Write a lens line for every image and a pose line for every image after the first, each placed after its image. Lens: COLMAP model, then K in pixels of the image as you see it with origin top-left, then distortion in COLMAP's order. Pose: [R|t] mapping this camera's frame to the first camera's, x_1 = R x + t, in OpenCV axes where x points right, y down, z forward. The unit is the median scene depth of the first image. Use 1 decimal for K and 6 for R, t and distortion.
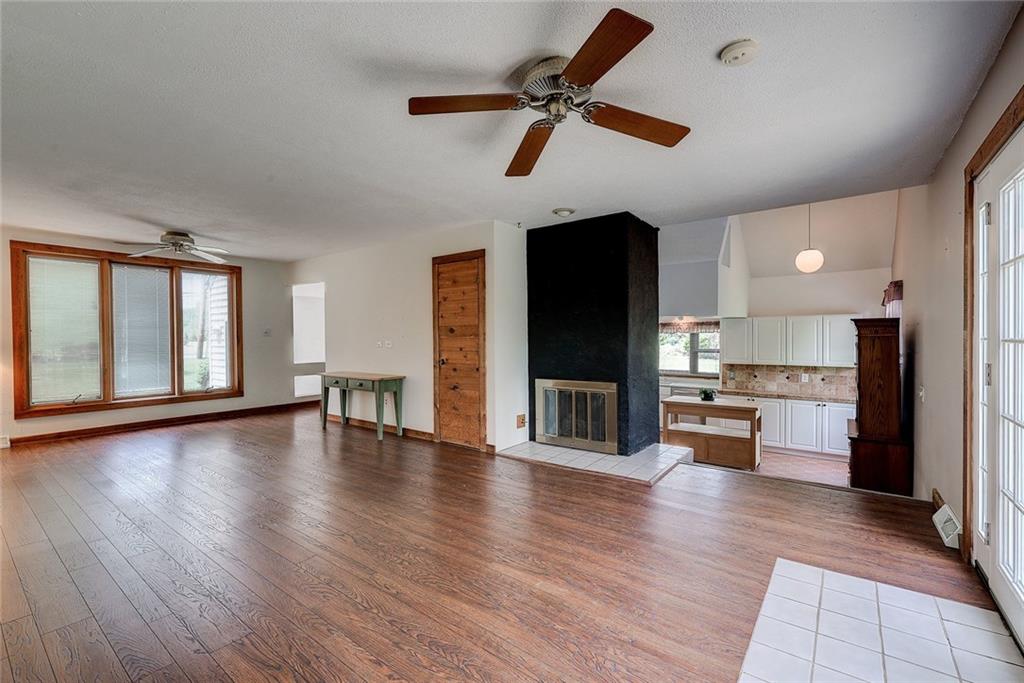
lens RADIAL K [[439.9, 0, 505.7], [0, 439.9, 339.5], [0, 0, 1]] dist [-0.002679, -0.000595]
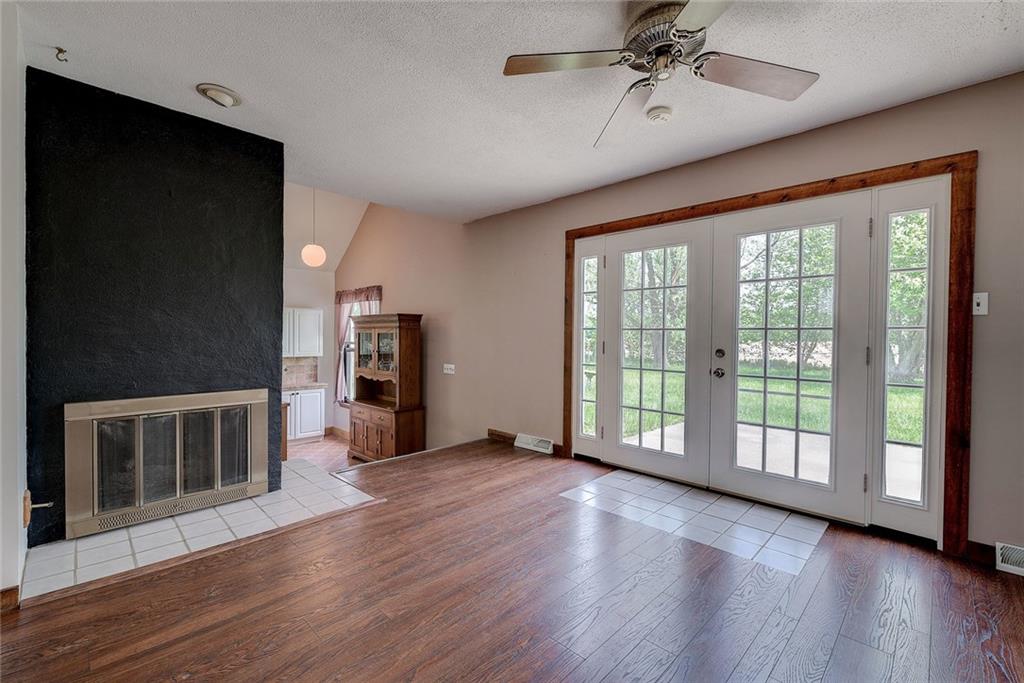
lens RADIAL K [[439.9, 0, 503.7], [0, 439.9, 338.8], [0, 0, 1]] dist [-0.002679, -0.000595]
pose [[0.127711, -0.000106, 0.991811, -0.323013], [-0.000905, 1.000000, 0.000223, 0.020300], [-0.991811, -0.000926, 0.127711, 0.479452]]
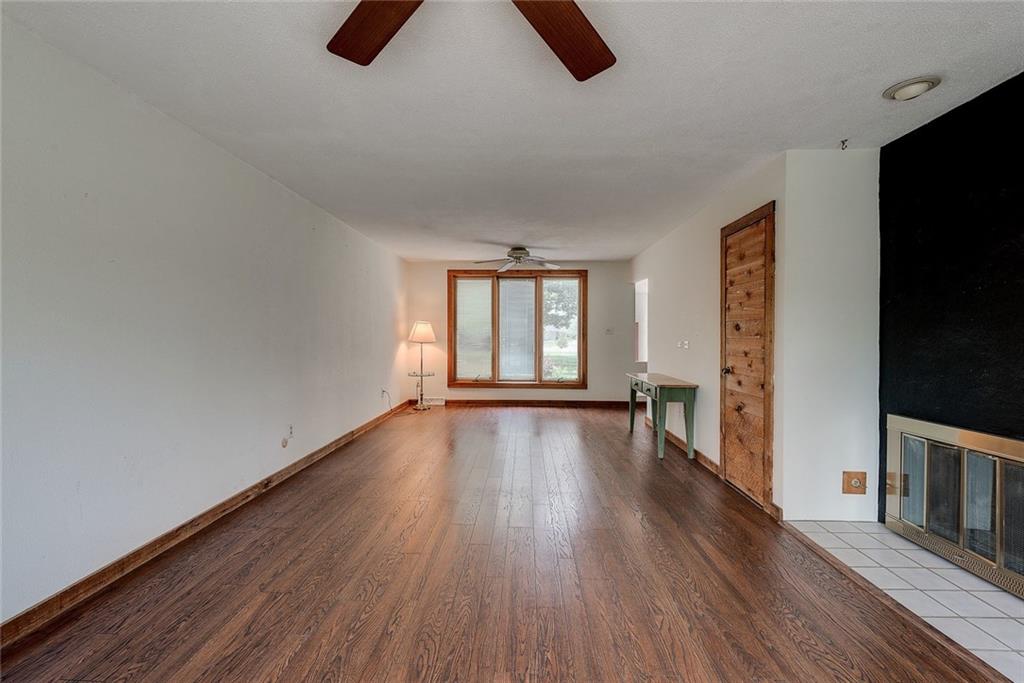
lens RADIAL K [[439.9, 0, 508.6], [0, 439.9, 340.1], [0, 0, 1]] dist [-0.002679, -0.000595]
pose [[0.571309, 0.017256, -0.820553, 0.240668], [-0.011713, 0.999849, 0.012872, -0.004264], [0.820651, 0.002257, 0.571425, 0.288885]]
